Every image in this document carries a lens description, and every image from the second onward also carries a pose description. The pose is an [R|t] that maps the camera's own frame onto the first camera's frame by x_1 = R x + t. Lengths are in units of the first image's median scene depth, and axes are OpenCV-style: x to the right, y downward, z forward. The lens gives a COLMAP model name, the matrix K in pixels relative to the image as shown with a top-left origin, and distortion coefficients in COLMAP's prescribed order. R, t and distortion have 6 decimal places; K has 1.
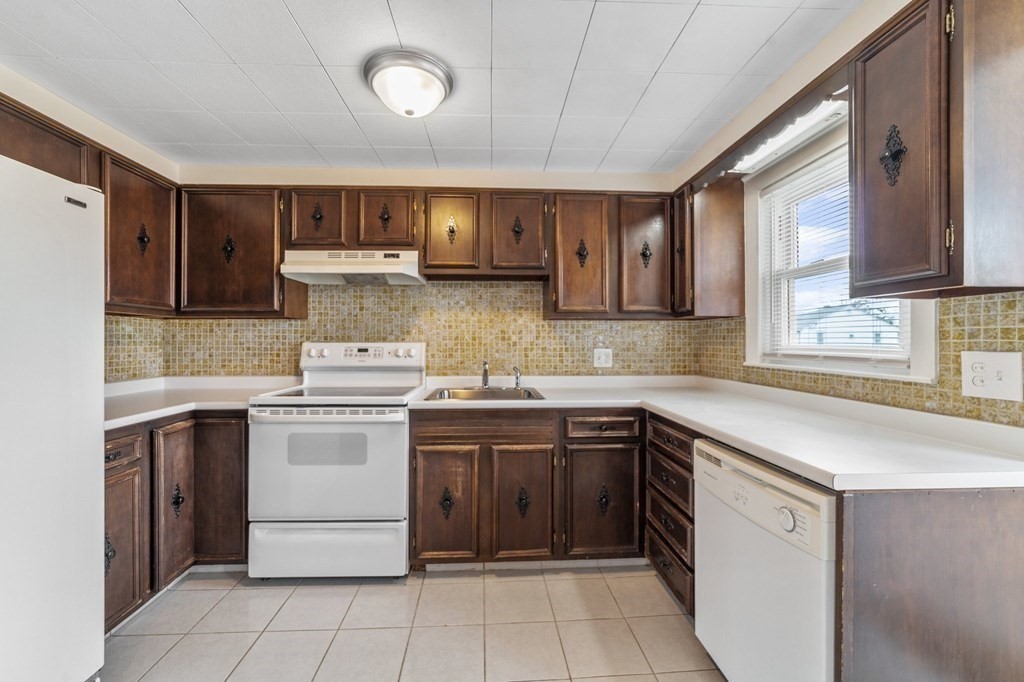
lens RADIAL K [[409.0, 0, 508.6], [0, 409.0, 341.2], [0, 0, 1]] dist [-0.001242, 0.000106]
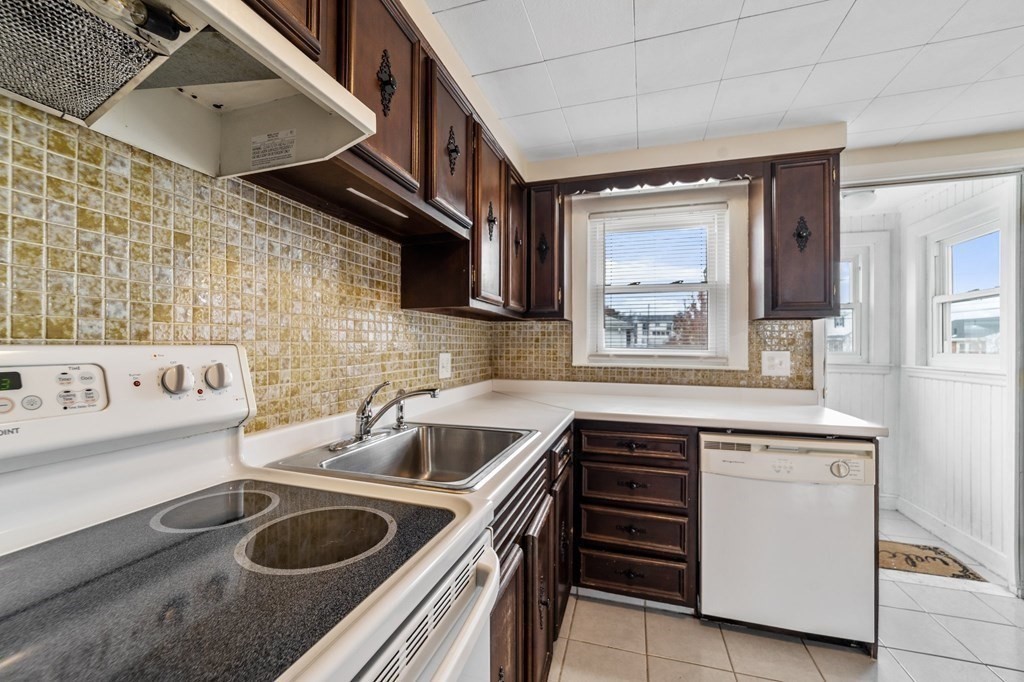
lens RADIAL K [[409.0, 0, 508.6], [0, 409.0, 341.2], [0, 0, 1]] dist [-0.001242, 0.000106]
pose [[0.354197, 0.008282, 0.935134, -0.496999], [-0.006170, 0.999960, -0.006519, 0.000853], [-0.935151, -0.003460, 0.354234, 0.732404]]
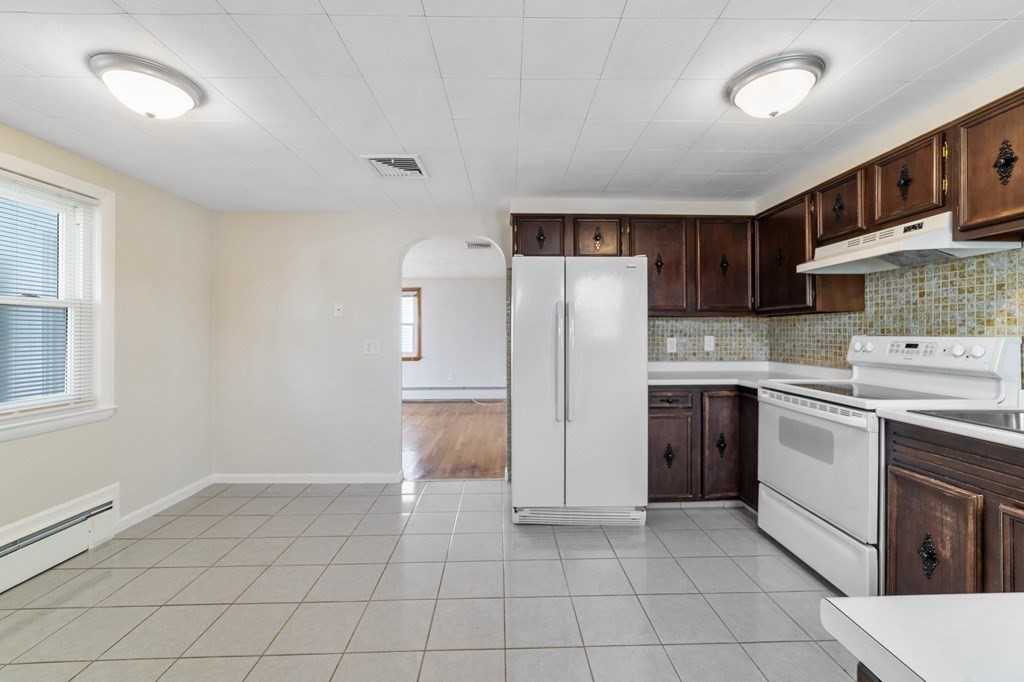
lens RADIAL K [[414.7, 0, 513.4], [0, 414.7, 329.9], [0, 0, 1]] dist [-0.001187, -0.000060]
pose [[-0.022146, -0.006889, -0.999731, 0.533852], [0.001786, 0.999974, -0.006930, -0.005679], [0.999753, -0.001939, -0.022134, 0.238967]]
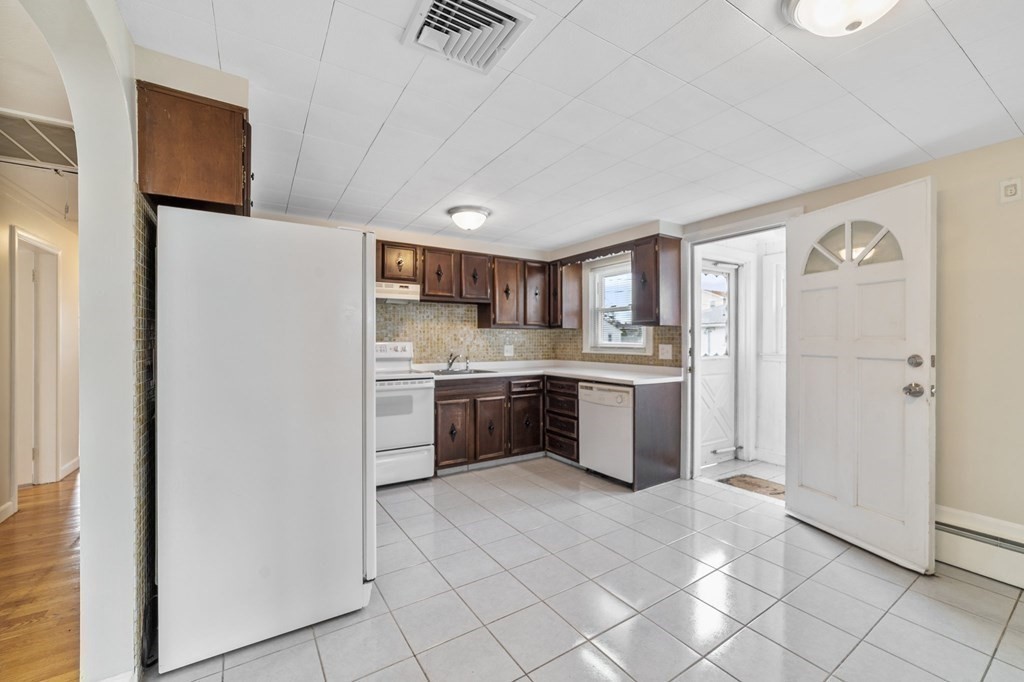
lens RADIAL K [[413.5, 0, 512.8], [0, 413.5, 341.5], [0, 0, 1]] dist [-0.000622, -0.000092]
pose [[0.872347, -0.001927, 0.488883, -0.699846], [0.000984, 0.999997, 0.002185, -0.001647], [-0.488886, -0.001425, 0.872347, -0.599908]]
